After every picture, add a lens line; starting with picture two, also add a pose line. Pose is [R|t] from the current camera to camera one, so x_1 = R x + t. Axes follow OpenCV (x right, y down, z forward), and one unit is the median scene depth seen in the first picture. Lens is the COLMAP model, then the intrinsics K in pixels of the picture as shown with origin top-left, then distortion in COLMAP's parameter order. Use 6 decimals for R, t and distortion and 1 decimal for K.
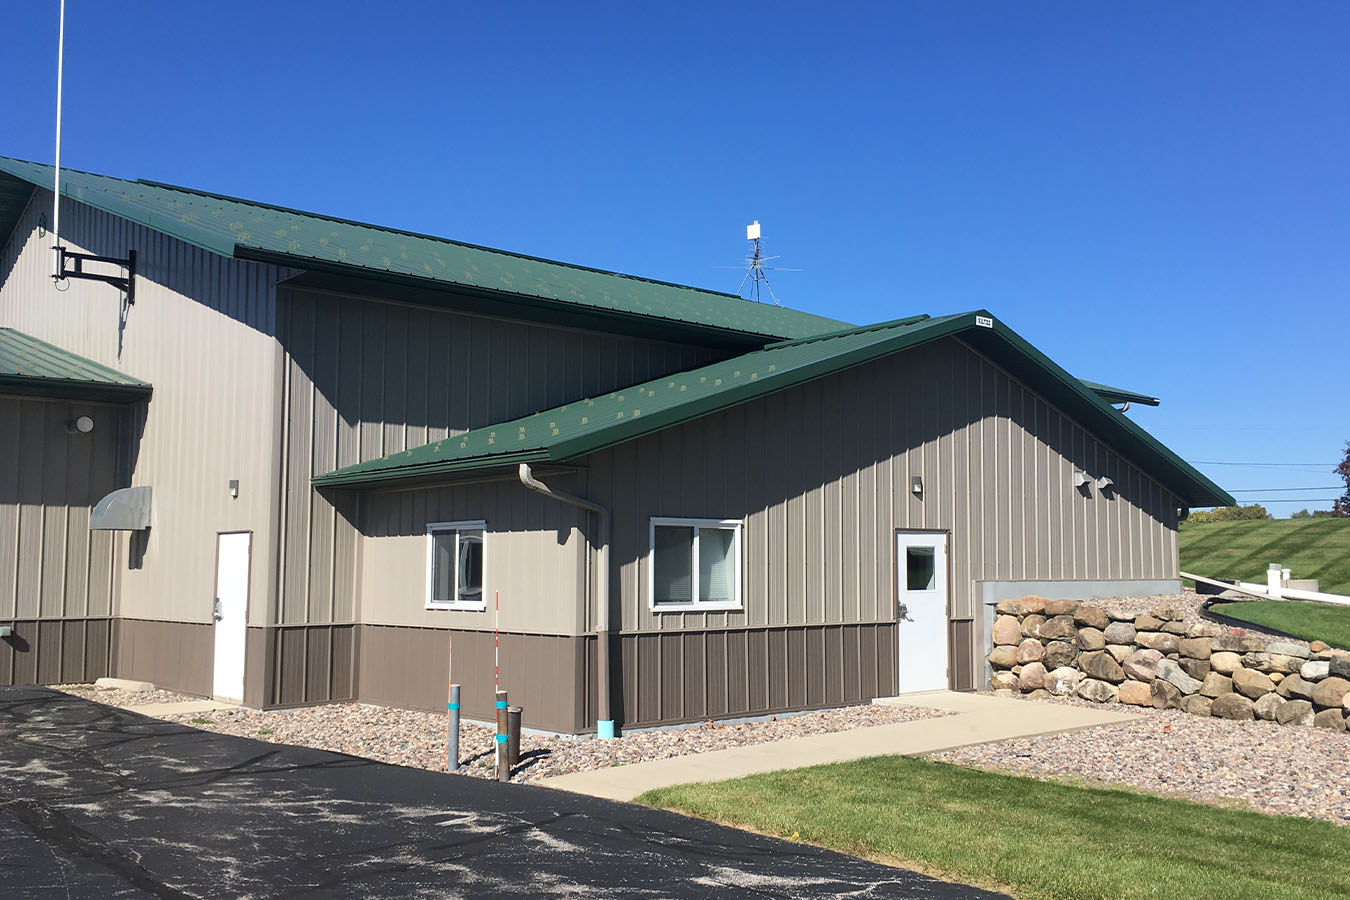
lens RADIAL K [[1276.1, 0, 675.9], [0, 1276.1, 488.9], [0, 0, 1]] dist [0.011180, 0.144967]
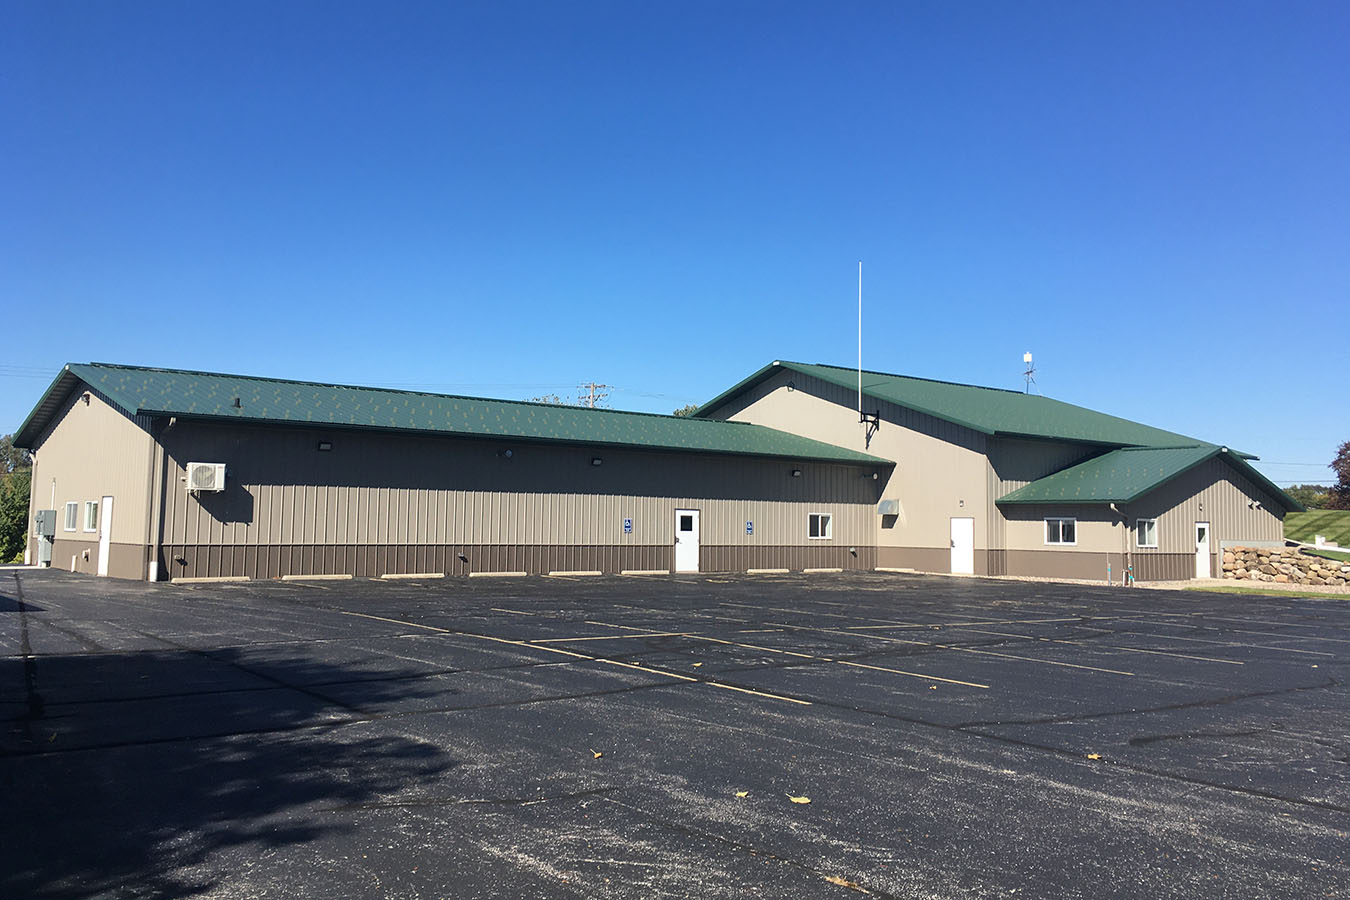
lens RADIAL K [[1014.9, 0, 675.0], [0, 1014.9, 450.0], [0, 0, 1]] dist [-0.000572, -0.003156]
pose [[0.995232, 0.012909, -0.096673, -0.779197], [-0.014081, 0.999835, -0.011451, -0.087621], [0.096510, 0.012757, 0.995250, -1.410095]]
